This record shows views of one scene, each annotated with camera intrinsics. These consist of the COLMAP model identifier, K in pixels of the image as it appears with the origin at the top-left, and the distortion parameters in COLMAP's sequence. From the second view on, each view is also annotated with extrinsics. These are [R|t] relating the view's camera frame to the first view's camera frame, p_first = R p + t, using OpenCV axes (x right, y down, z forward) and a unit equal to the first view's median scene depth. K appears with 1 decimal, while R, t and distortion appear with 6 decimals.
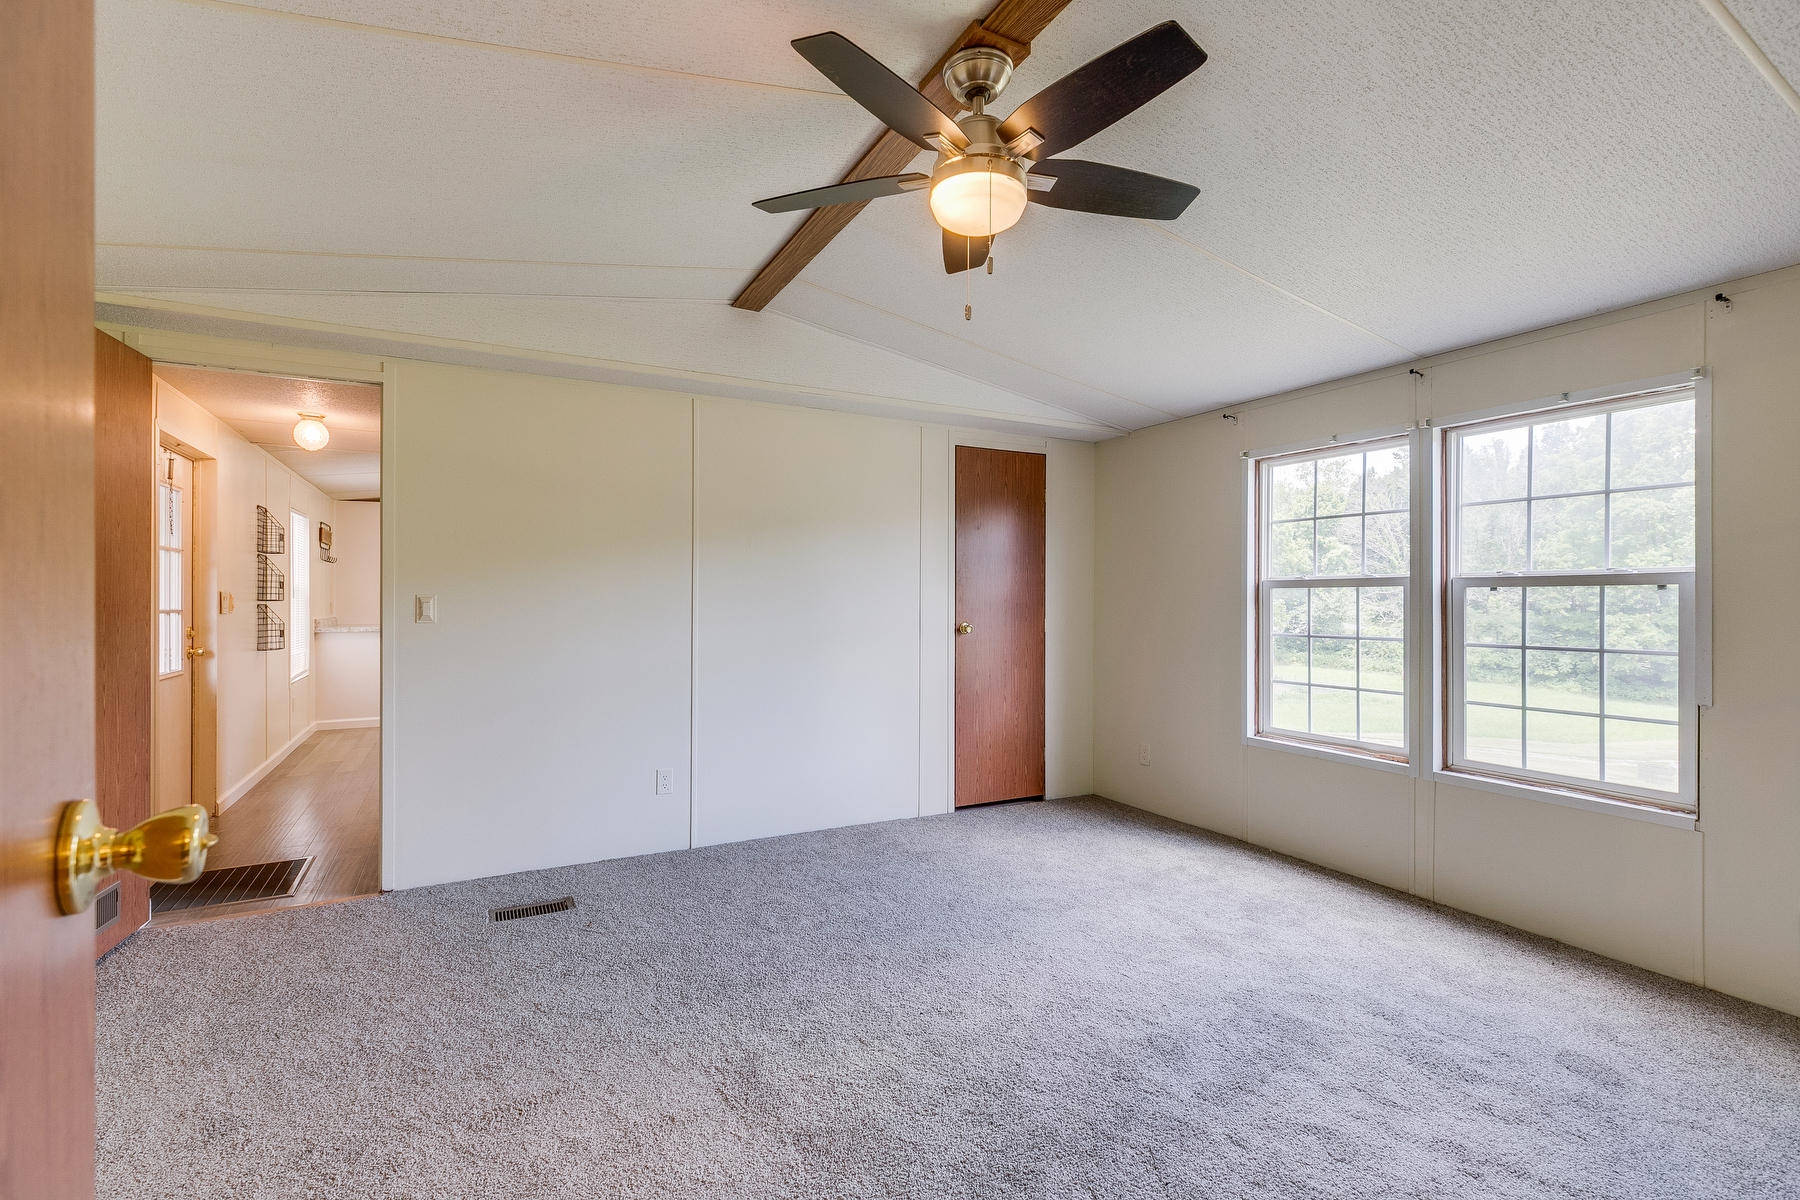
lens RADIAL K [[813.9, 0, 899.7], [0, 813.9, 601.4], [0, 0, 1]] dist [0.004714, 0.000159]
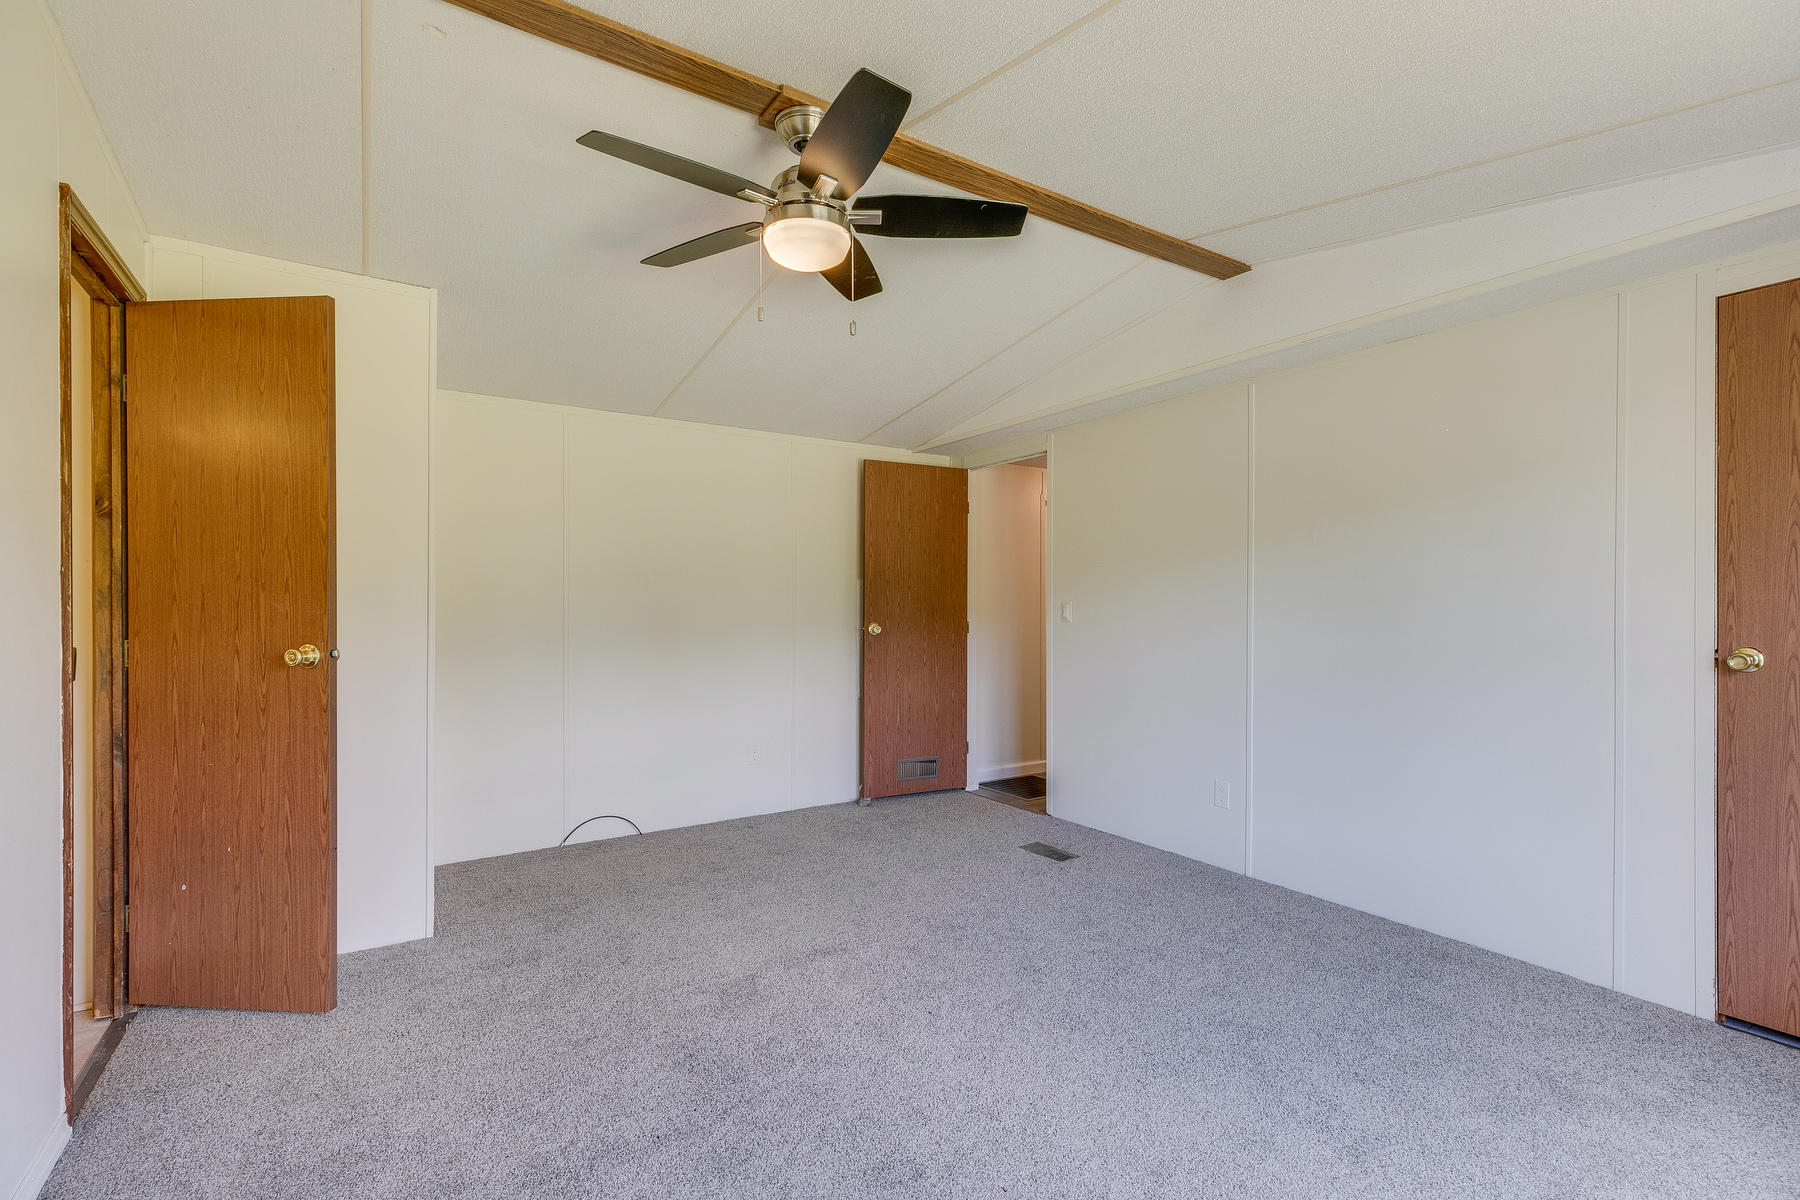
lens RADIAL K [[813.9, 0, 907.3], [0, 813.9, 607.3], [0, 0, 1]] dist [0.004714, 0.000159]
pose [[0.097767, -0.002321, -0.995207, 0.776754], [-0.004636, 0.999985, -0.002787, 0.006946], [0.995199, 0.004887, 0.097754, 0.661227]]
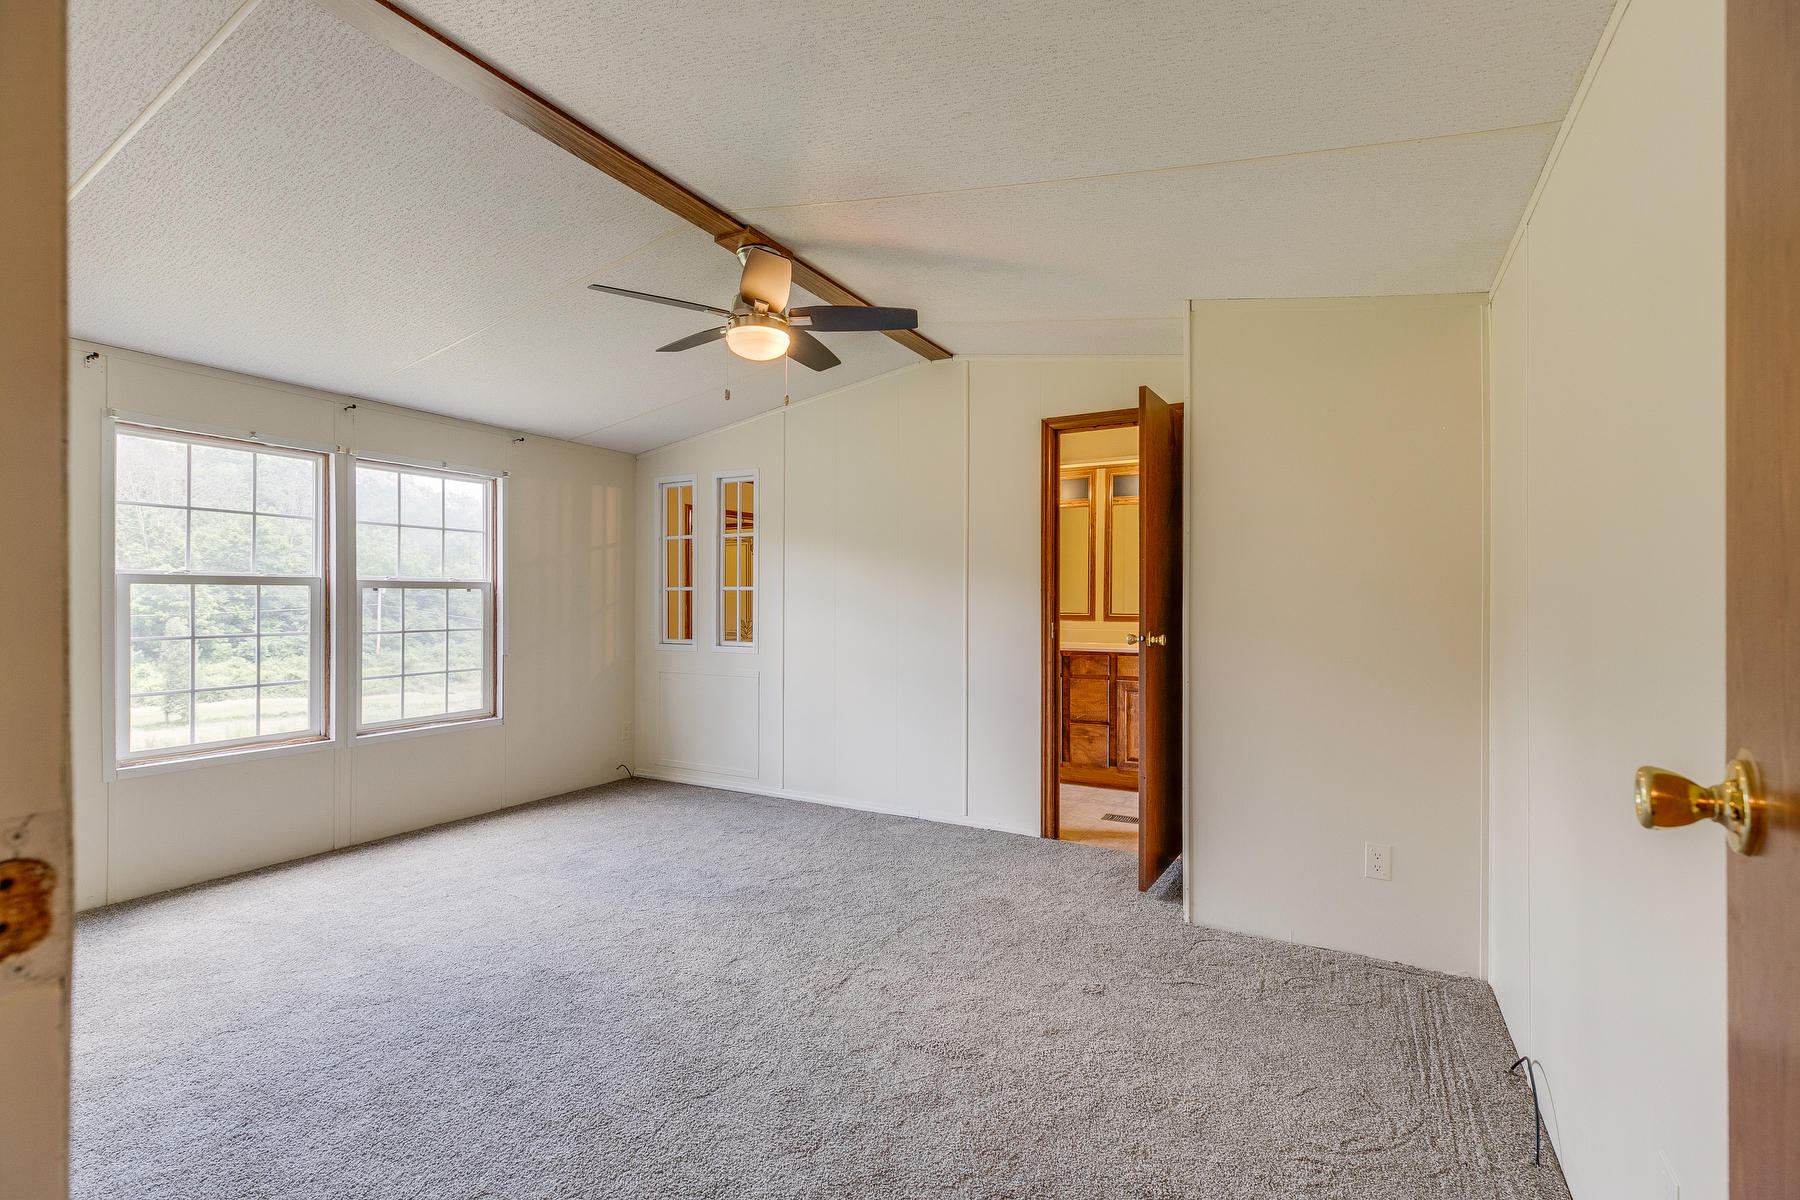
lens RADIAL K [[813.9, 0, 895.0], [0, 813.9, 599.0], [0, 0, 1]] dist [0.004714, 0.000159]
pose [[-0.547450, -0.003030, 0.836833, -0.851427], [-0.001531, 0.999995, 0.002620, -0.004782], [-0.836837, 0.000153, -0.547452, 1.044524]]
